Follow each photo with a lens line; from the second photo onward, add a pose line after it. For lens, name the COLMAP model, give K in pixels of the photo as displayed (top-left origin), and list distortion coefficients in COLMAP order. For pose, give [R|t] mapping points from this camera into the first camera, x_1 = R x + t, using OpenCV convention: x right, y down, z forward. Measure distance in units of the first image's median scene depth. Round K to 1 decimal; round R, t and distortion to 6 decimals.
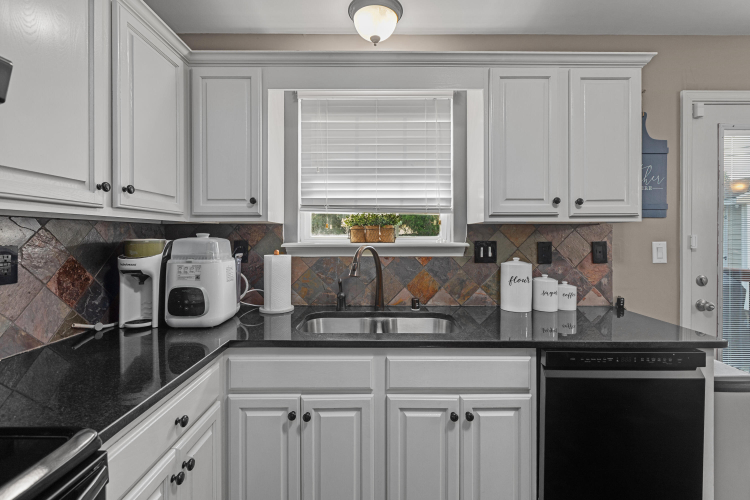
lens RADIAL K [[337.9, 0, 372.7], [0, 337.9, 238.2], [0, 0, 1]] dist [-0.000107, -0.000130]
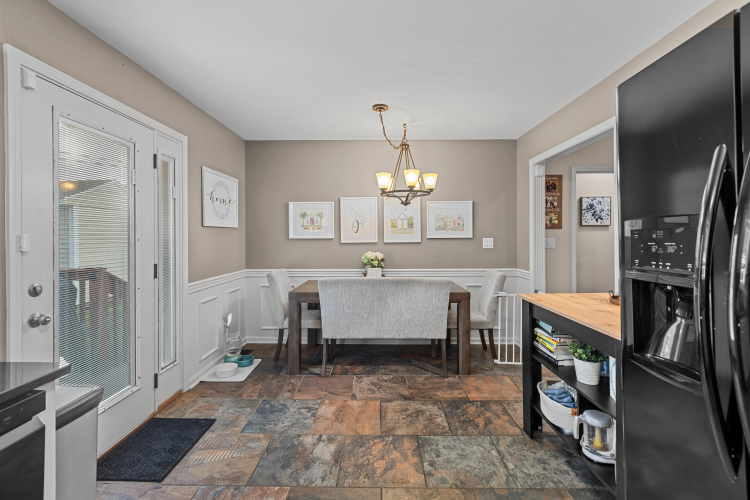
lens RADIAL K [[337.9, 0, 372.7], [0, 337.9, 238.2], [0, 0, 1]] dist [-0.000107, -0.000130]
pose [[0.004734, -0.006551, 0.999967, 0.161067], [0.005028, 0.999966, 0.006528, -0.001321], [-0.999976, 0.004997, 0.004766, 0.178961]]
